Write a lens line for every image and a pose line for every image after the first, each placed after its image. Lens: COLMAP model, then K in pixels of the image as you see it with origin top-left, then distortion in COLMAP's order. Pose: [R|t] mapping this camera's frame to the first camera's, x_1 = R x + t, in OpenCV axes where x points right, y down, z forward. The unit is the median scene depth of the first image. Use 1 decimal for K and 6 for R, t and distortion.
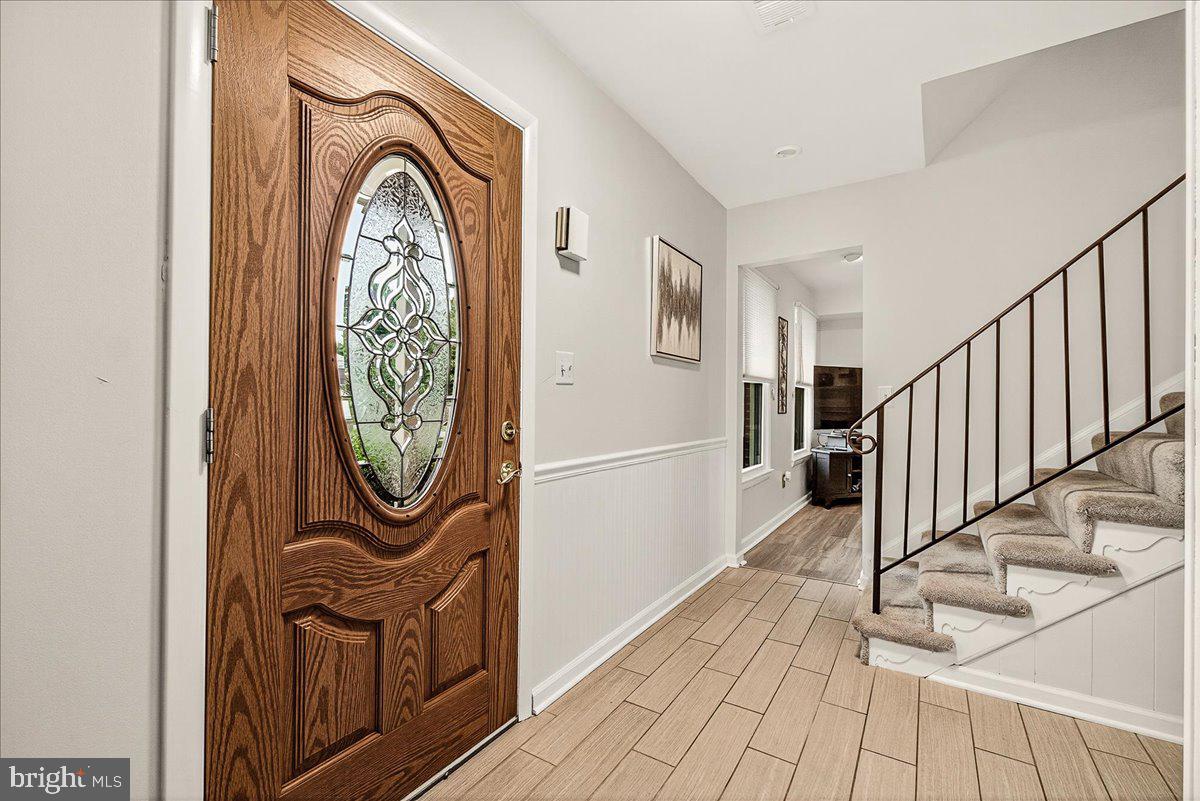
lens RADIAL K [[514.9, 0, 599.1], [0, 514.9, 400.1], [0, 0, 1]] dist [-0.001305, 0.000152]
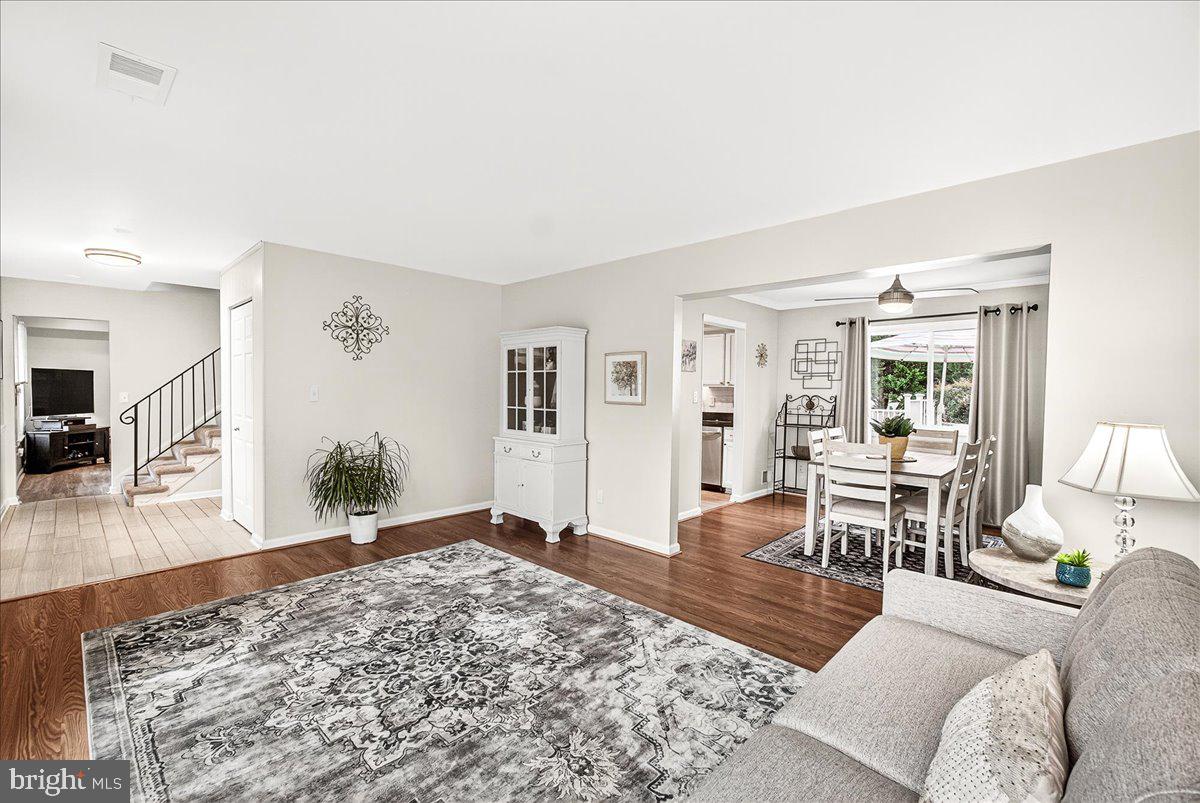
lens RADIAL K [[514.9, 0, 592.7], [0, 514.9, 402.6], [0, 0, 1]] dist [-0.001305, 0.000152]
pose [[0.189744, -0.032196, 0.981306, -1.542559], [-0.014883, 0.999253, 0.035663, -0.125520], [-0.981721, -0.021371, 0.189123, -1.721821]]
